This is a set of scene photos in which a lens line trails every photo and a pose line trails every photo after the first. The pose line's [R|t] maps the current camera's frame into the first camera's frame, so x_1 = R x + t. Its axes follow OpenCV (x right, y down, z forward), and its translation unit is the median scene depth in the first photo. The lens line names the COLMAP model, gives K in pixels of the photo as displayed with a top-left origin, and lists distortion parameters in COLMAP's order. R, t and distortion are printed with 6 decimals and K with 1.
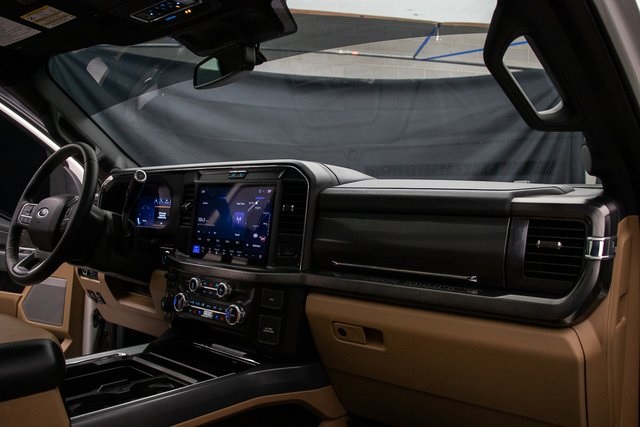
lens RADIAL K [[520.8, 0, 320.0], [0, 520.8, 213.5], [0, 0, 1]] dist [-0.178424, 0.164993]
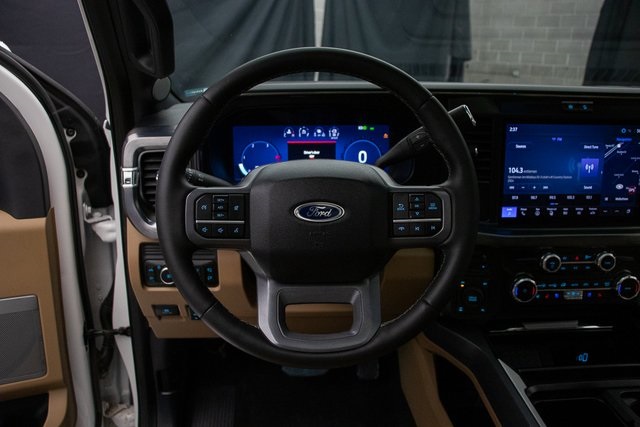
lens RADIAL K [[520.8, 0, 320.0], [0, 520.8, 213.5], [0, 0, 1]] dist [-0.178424, 0.164993]
pose [[0.757721, -0.215903, 0.615828, -0.933192], [0.025221, 0.952668, 0.302964, -0.159356], [-0.652091, -0.214030, 0.727302, 0.704920]]
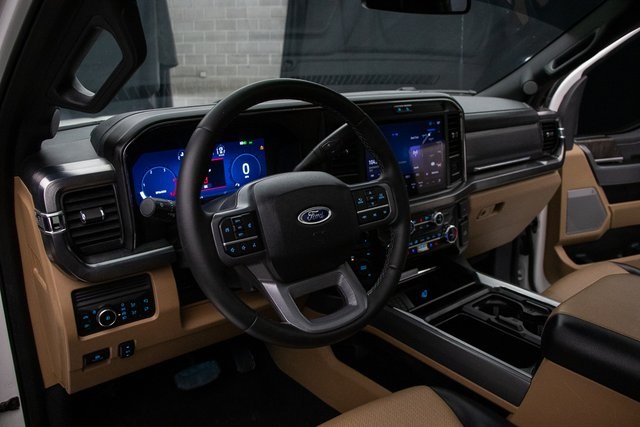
lens RADIAL K [[520.8, 0, 320.0], [0, 520.8, 213.5], [0, 0, 1]] dist [-0.178424, 0.164993]
pose [[0.245010, -0.310863, 0.918332, -1.193705], [0.025481, 0.948940, 0.314426, -0.204168], [-0.969186, -0.053638, 0.240421, 0.929580]]
